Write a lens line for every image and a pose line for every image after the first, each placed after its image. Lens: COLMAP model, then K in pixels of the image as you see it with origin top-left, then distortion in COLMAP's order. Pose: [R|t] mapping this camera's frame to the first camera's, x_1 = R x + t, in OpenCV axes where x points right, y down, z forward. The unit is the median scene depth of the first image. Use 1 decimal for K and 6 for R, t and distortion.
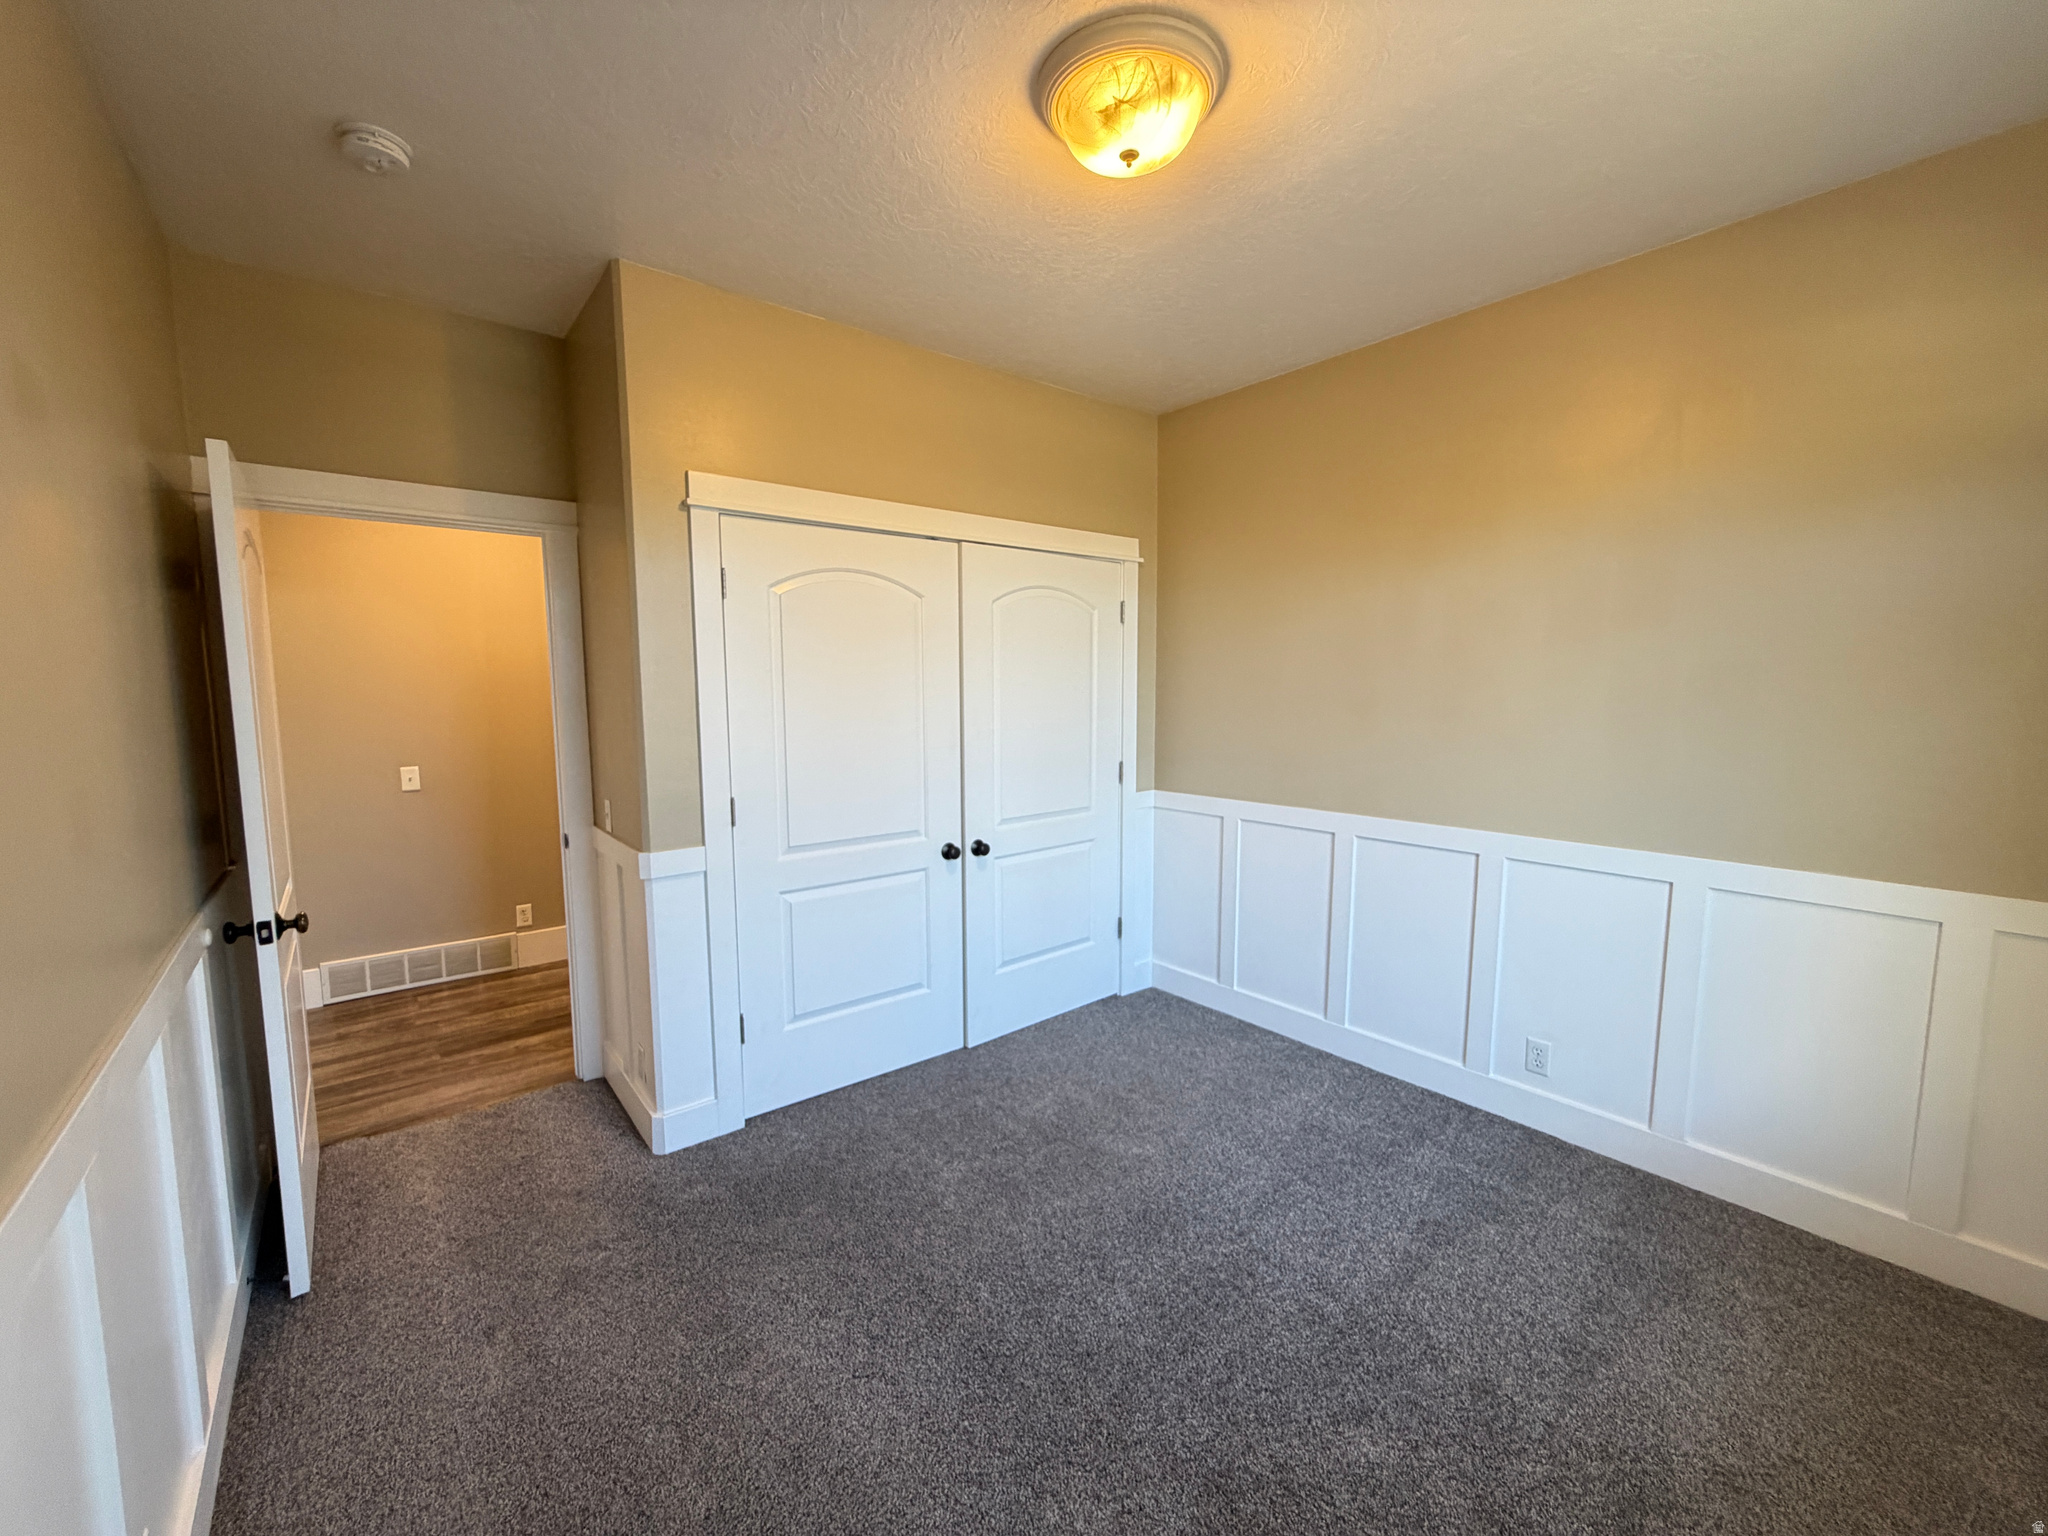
lens RADIAL K [[817.7, 0, 1014.2], [0, 817.7, 766.0], [0, 0, 1]] dist [-0.001123, -0.000355]
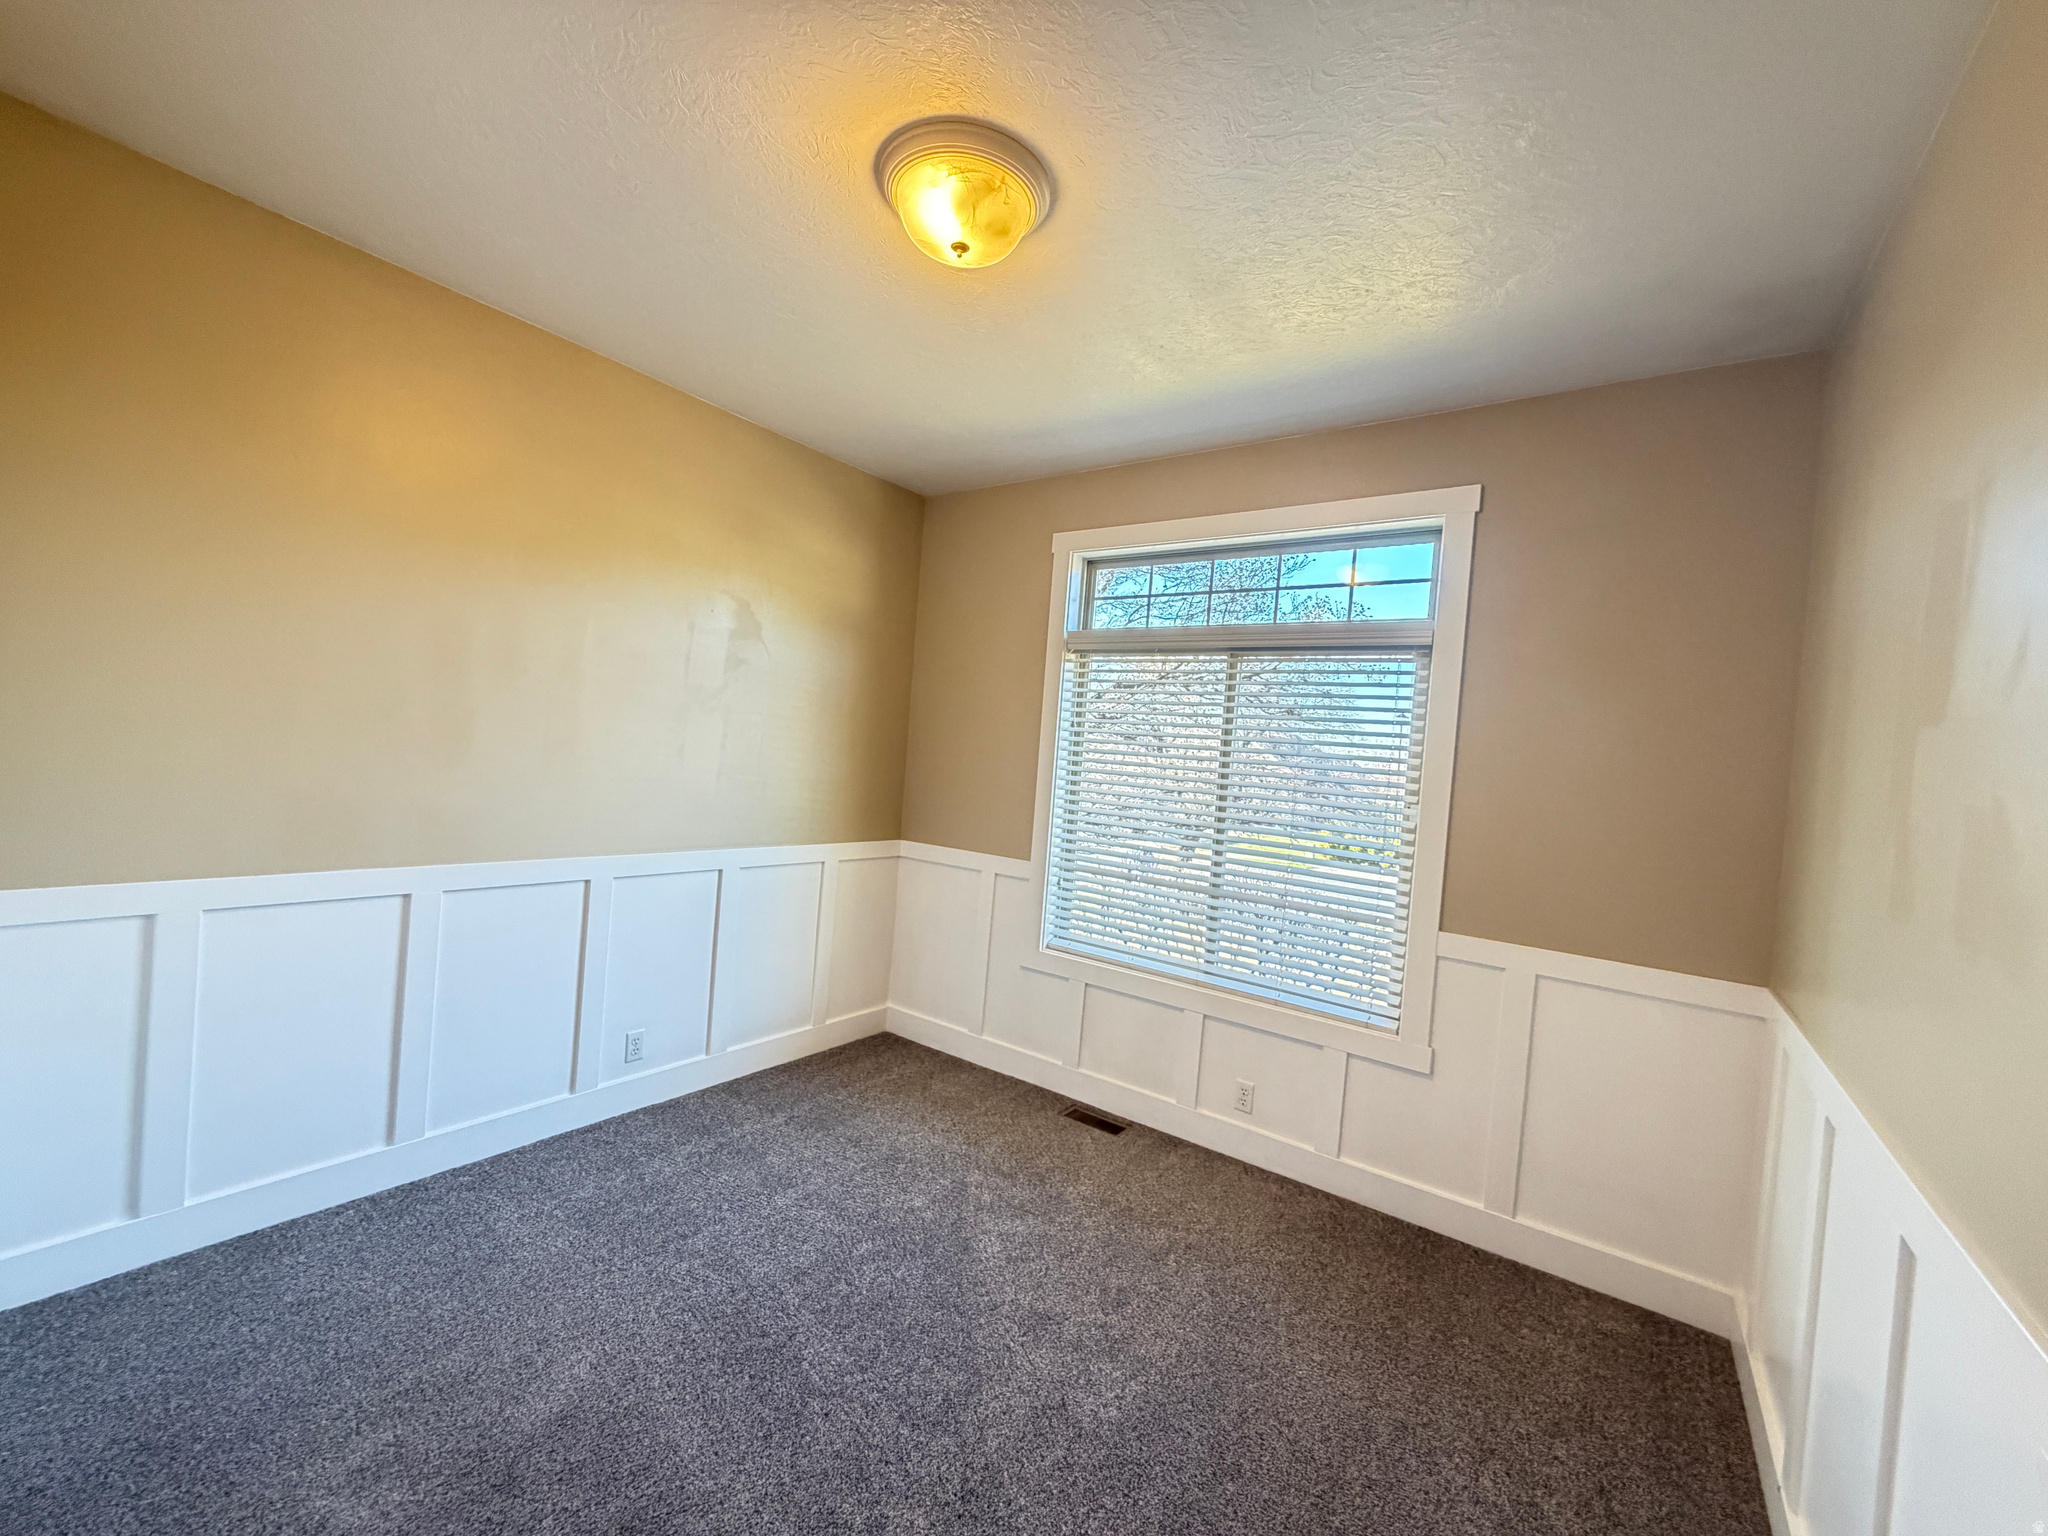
lens RADIAL K [[861.1, 0, 1024.0], [0, 861.1, 768.0], [0, 0, 1]] dist [0.011835, 0.000140]
pose [[-0.263984, -0.042224, 0.963602, -0.634069], [0.019561, 0.998601, 0.049117, -0.076403], [-0.964329, 0.031815, -0.262788, 0.776004]]
